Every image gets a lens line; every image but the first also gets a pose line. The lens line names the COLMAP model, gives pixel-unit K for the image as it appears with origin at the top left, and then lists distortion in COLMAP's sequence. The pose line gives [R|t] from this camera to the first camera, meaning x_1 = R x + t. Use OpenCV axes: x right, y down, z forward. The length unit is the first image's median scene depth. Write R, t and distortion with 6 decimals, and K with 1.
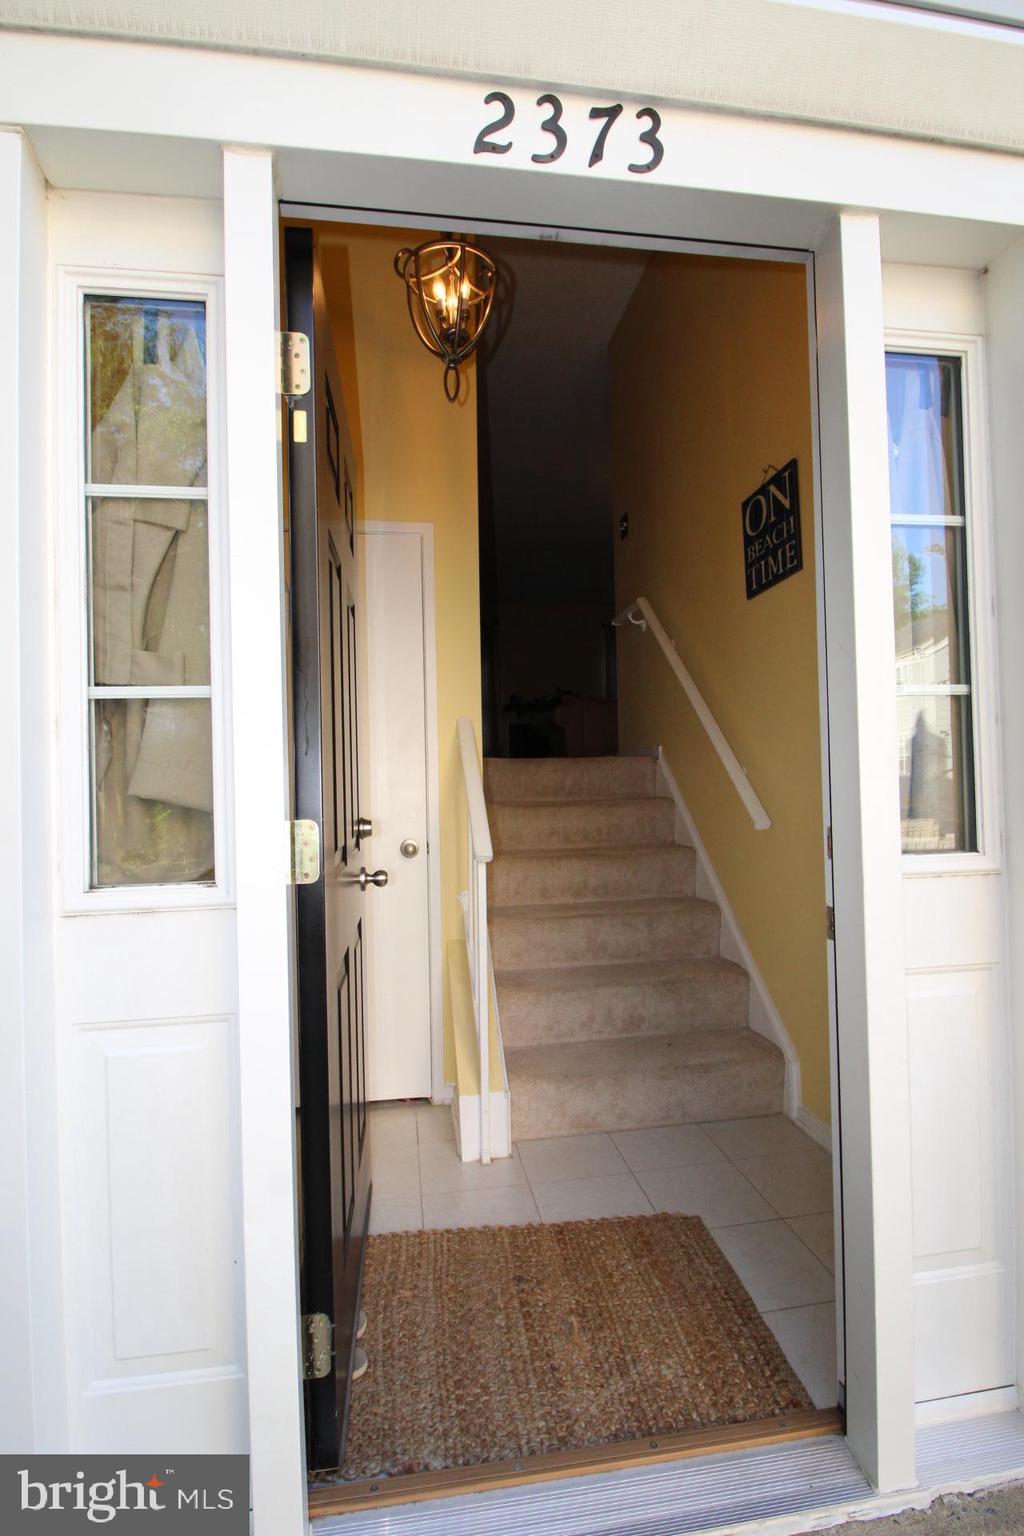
lens RADIAL K [[751.4, 0, 516.2], [0, 751.4, 769.2], [0, 0, 1]] dist [-0.004810, -0.010756]
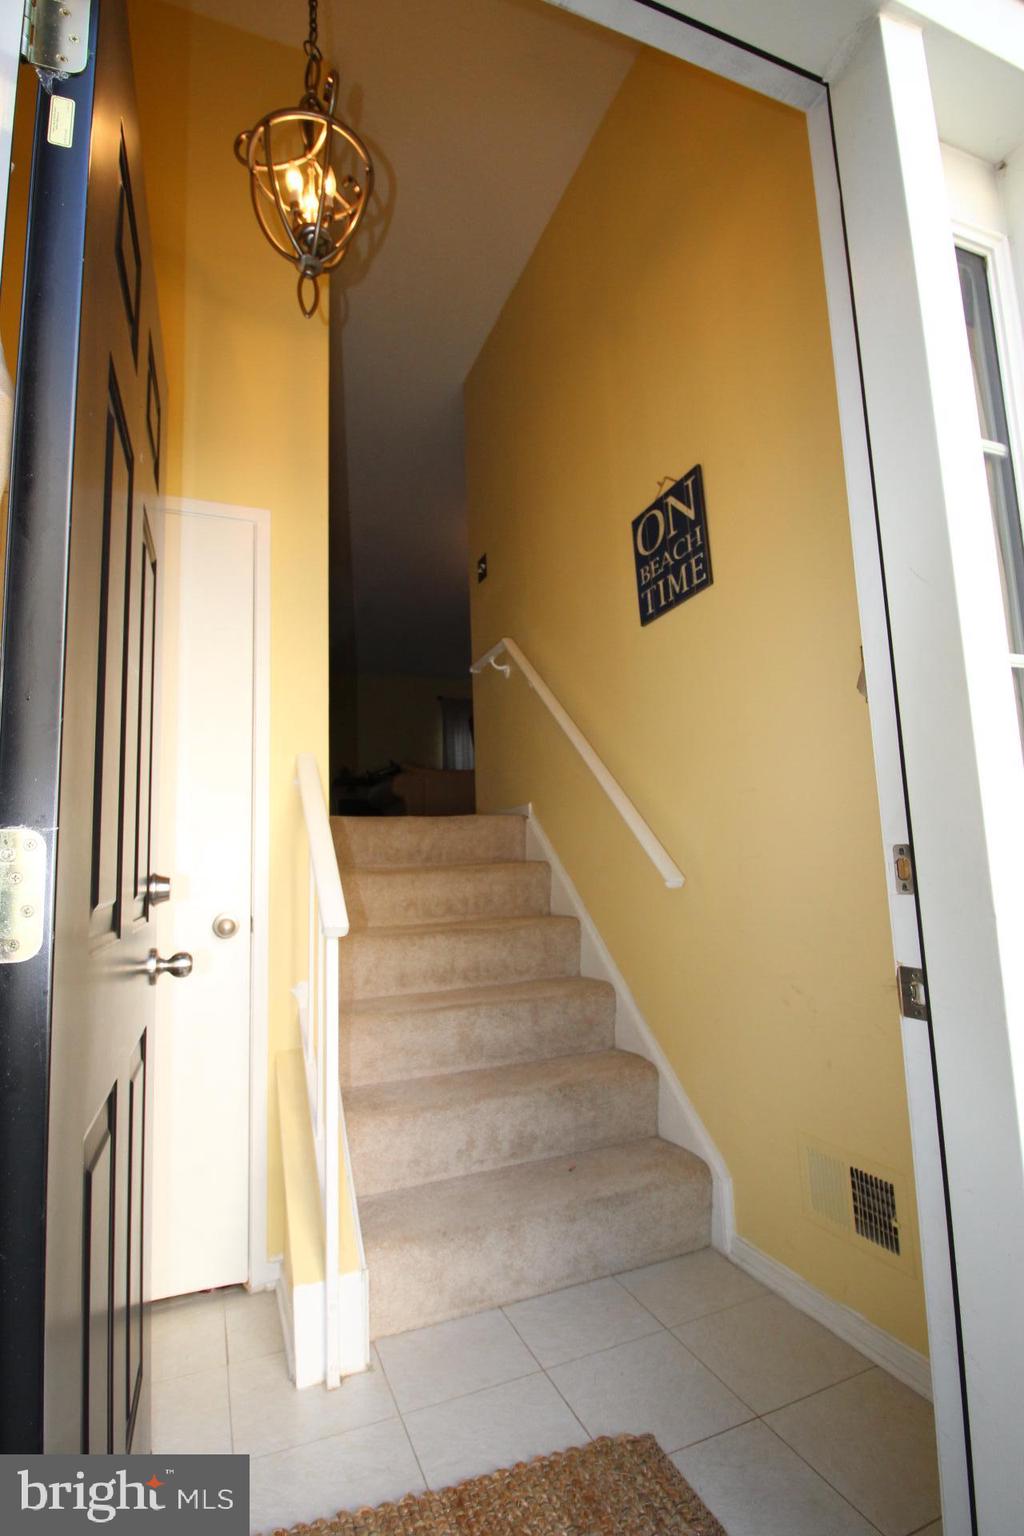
lens RADIAL K [[751.4, 0, 515.4], [0, 751.4, 766.9], [0, 0, 1]] dist [-0.004810, -0.010756]
pose [[0.973641, 0.014993, 0.227592, -0.037496], [0.011832, 0.993174, -0.116044, 0.042532], [-0.227778, 0.115678, 0.966817, 0.220803]]
